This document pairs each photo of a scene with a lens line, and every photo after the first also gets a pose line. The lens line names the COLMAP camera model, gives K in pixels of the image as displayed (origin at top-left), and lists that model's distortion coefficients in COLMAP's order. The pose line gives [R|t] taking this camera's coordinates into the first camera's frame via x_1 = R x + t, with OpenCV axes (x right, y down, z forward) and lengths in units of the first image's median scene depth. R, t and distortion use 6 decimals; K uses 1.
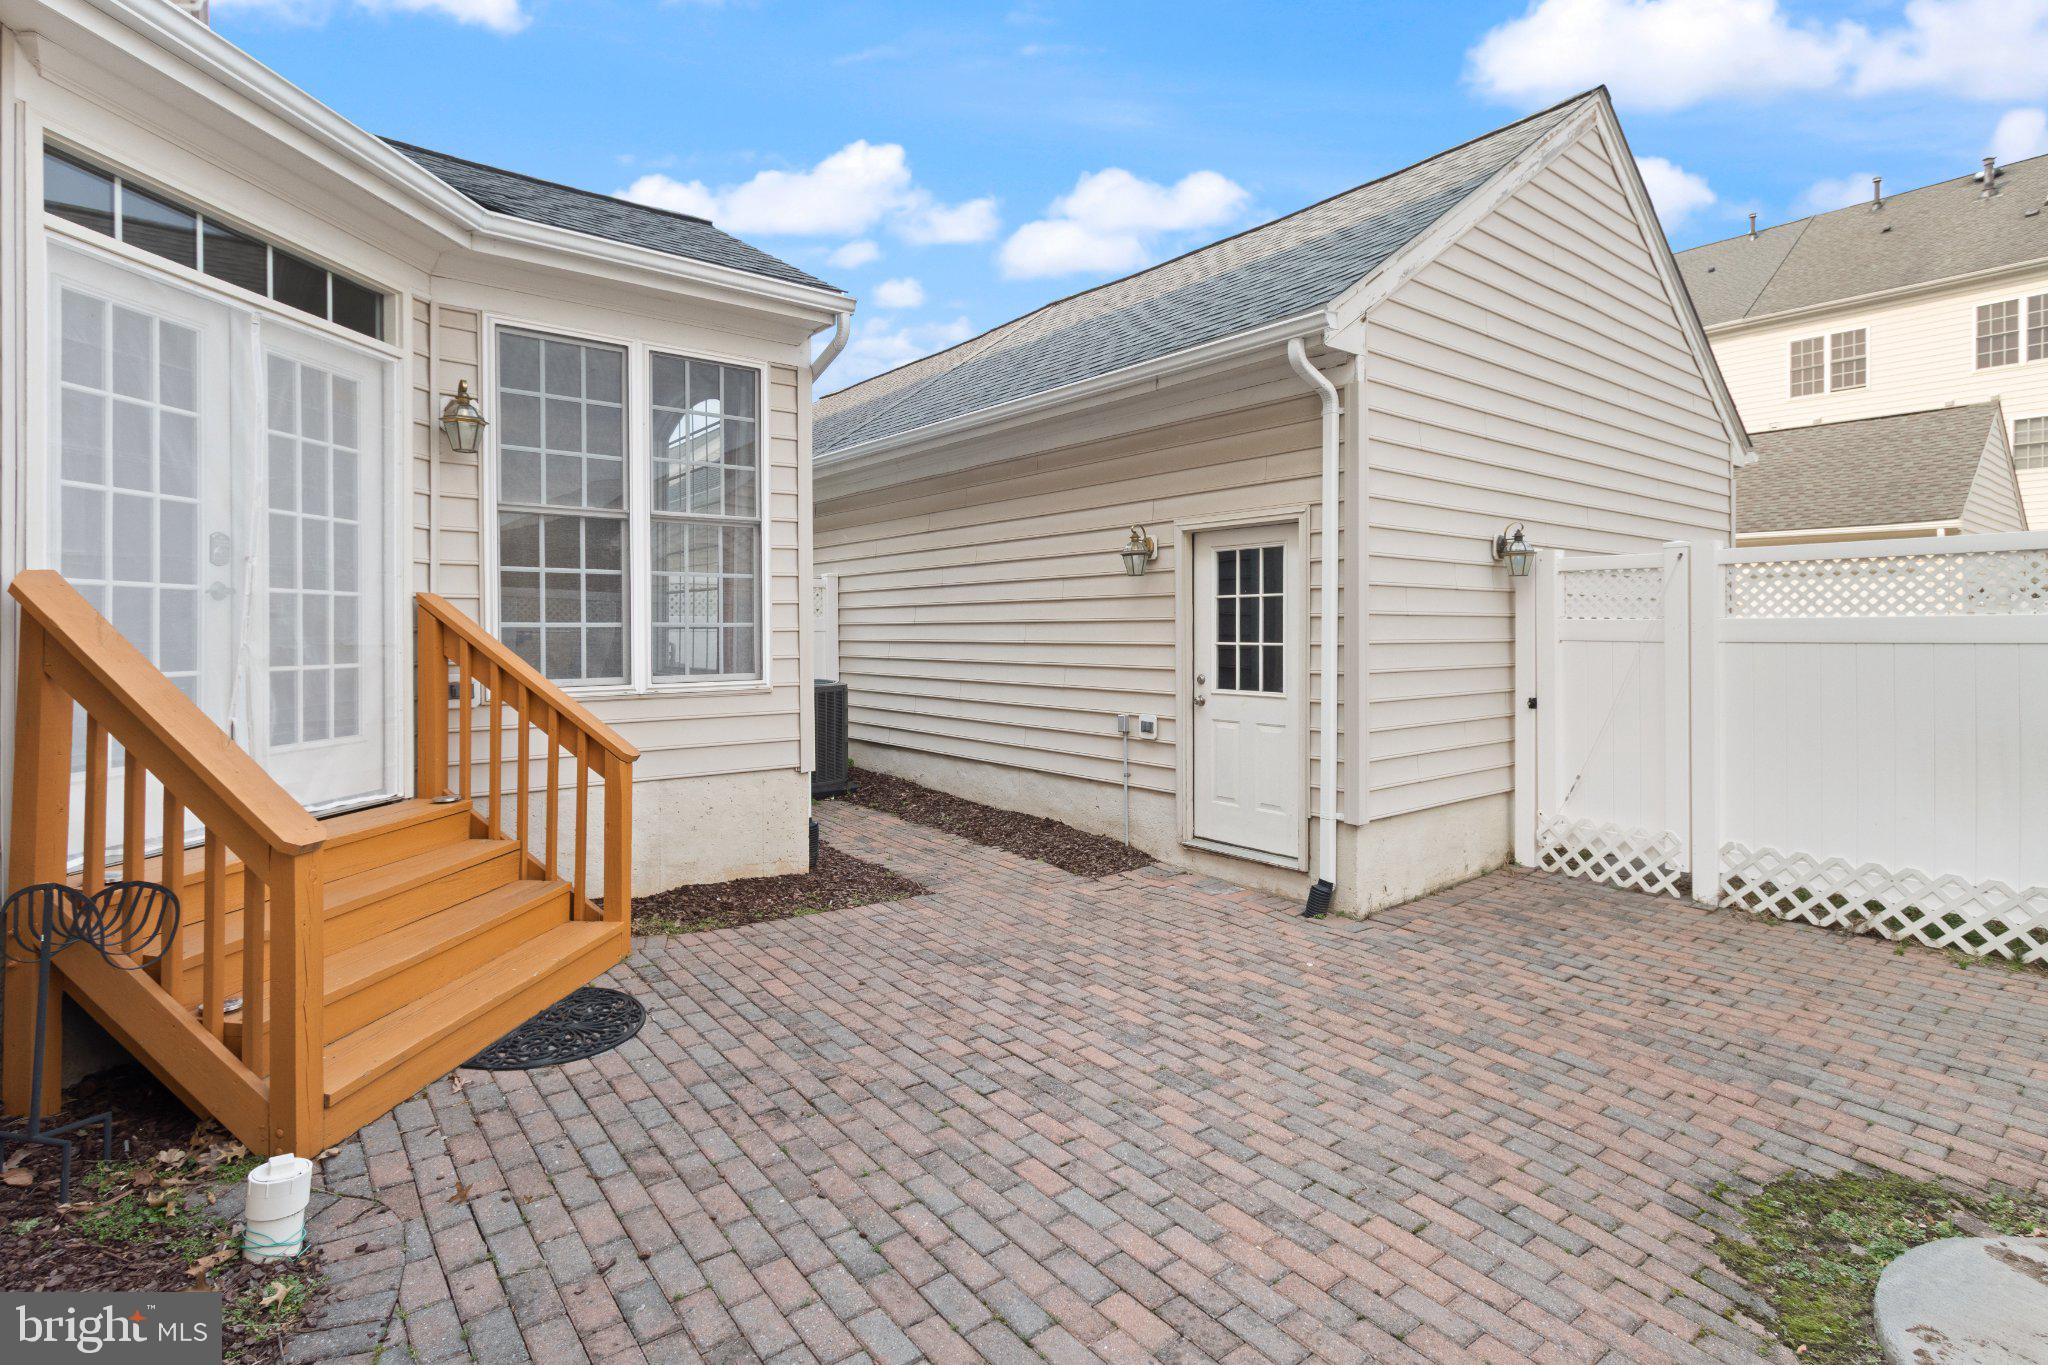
lens RADIAL K [[956.0, 0, 1022.1], [0, 956.0, 645.7], [0, 0, 1]] dist [0.004250, -0.001267]
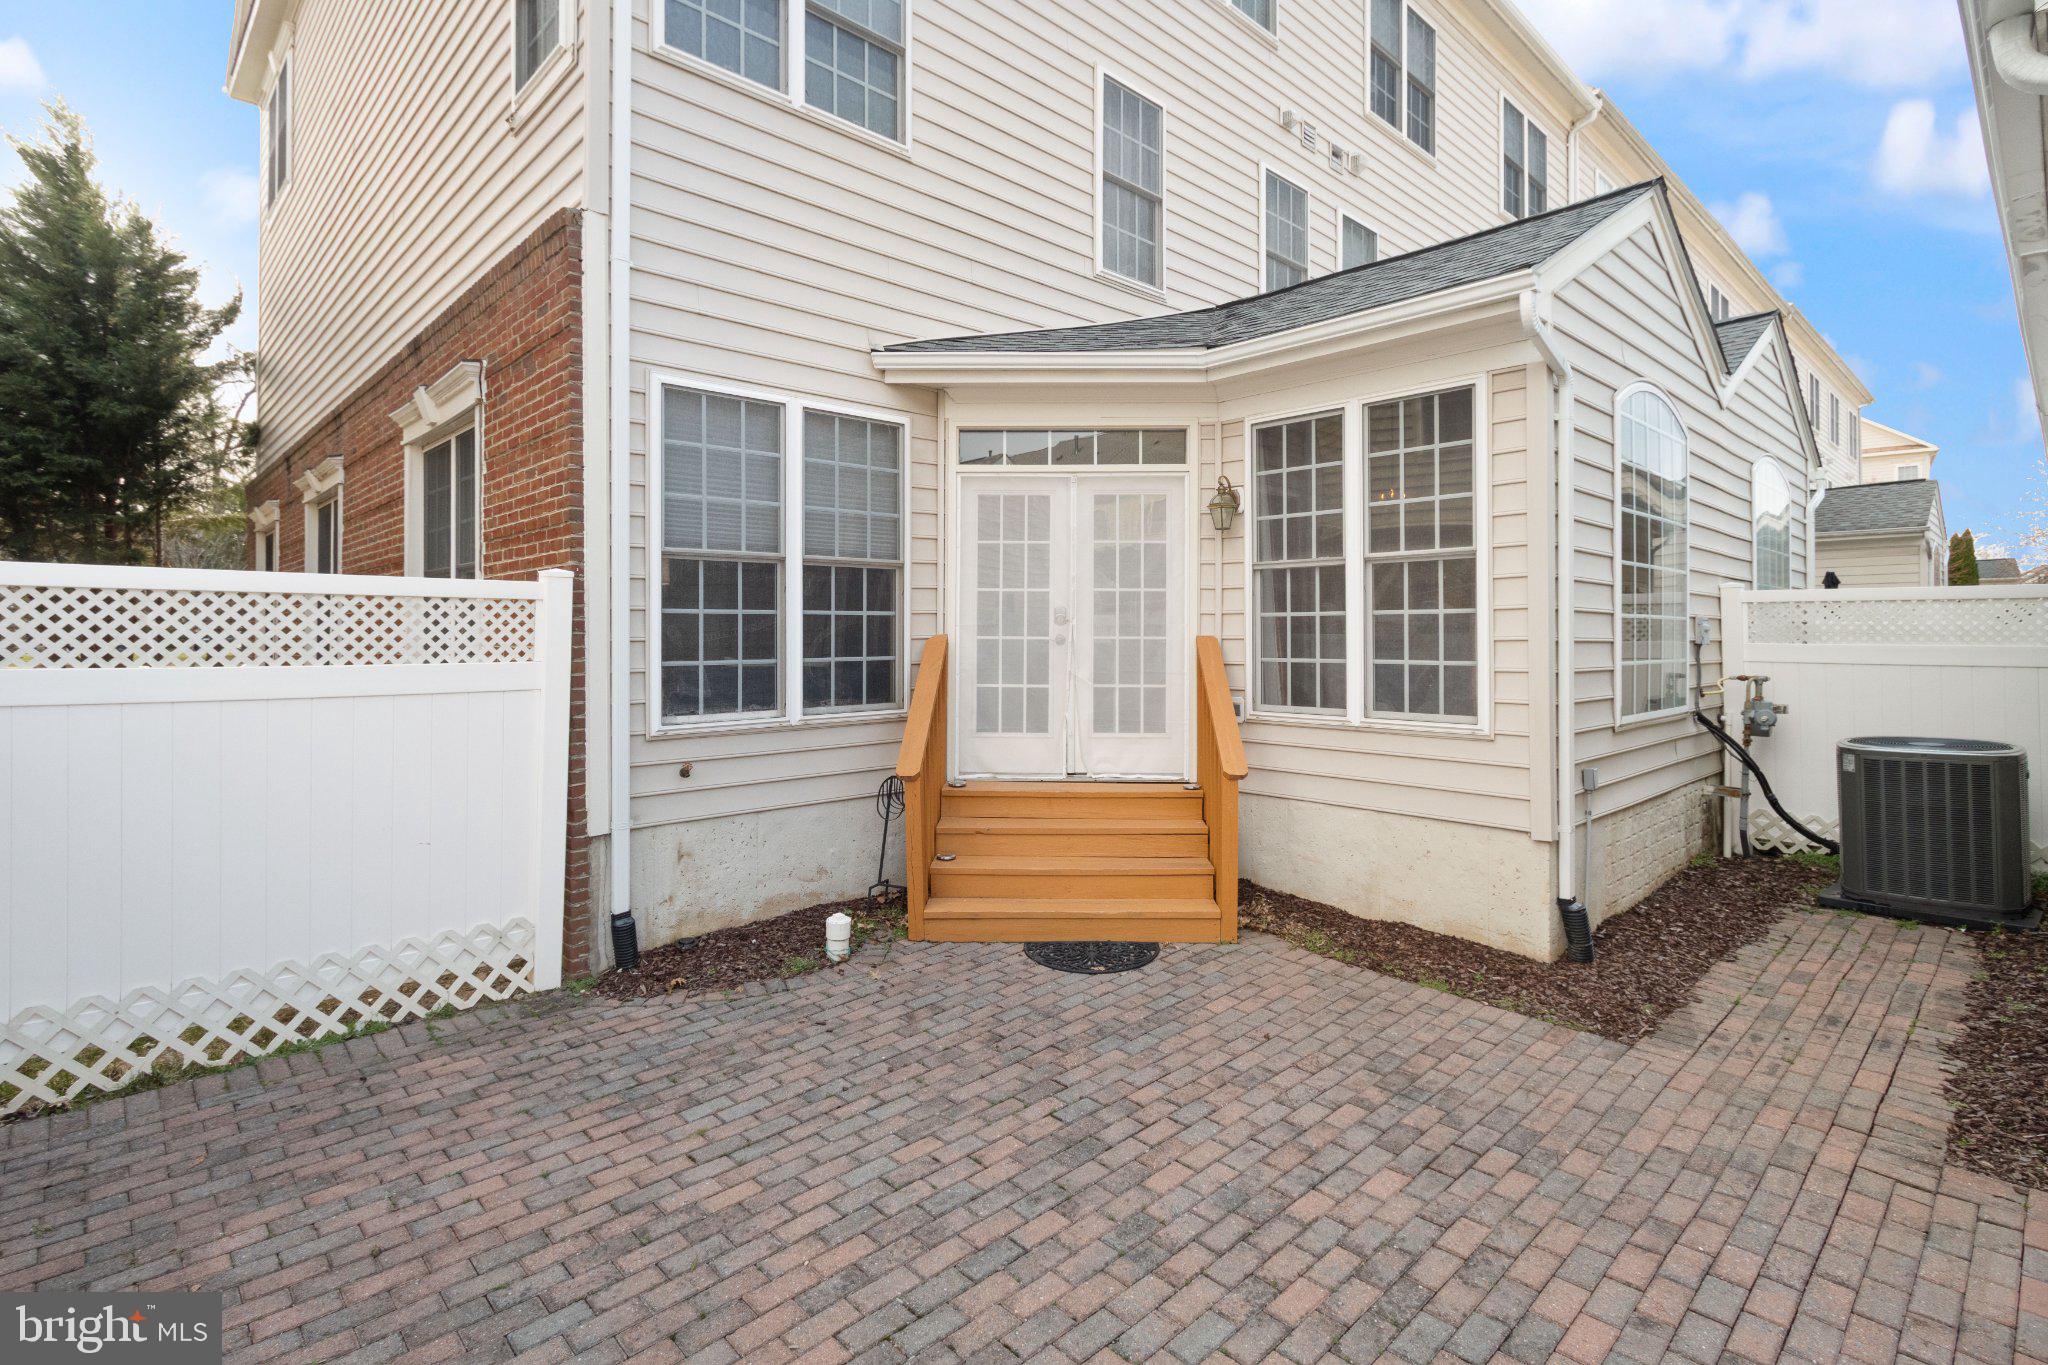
lens RADIAL K [[948.0, 0, 1026.5], [0, 948.0, 641.9], [0, 0, 1]] dist [0.003651, -0.000411]
pose [[0.135249, 0.008392, -0.990776, 0.876580], [-0.021597, 0.999752, 0.005520, -0.062010], [0.990576, 0.020651, 0.135397, 0.703044]]
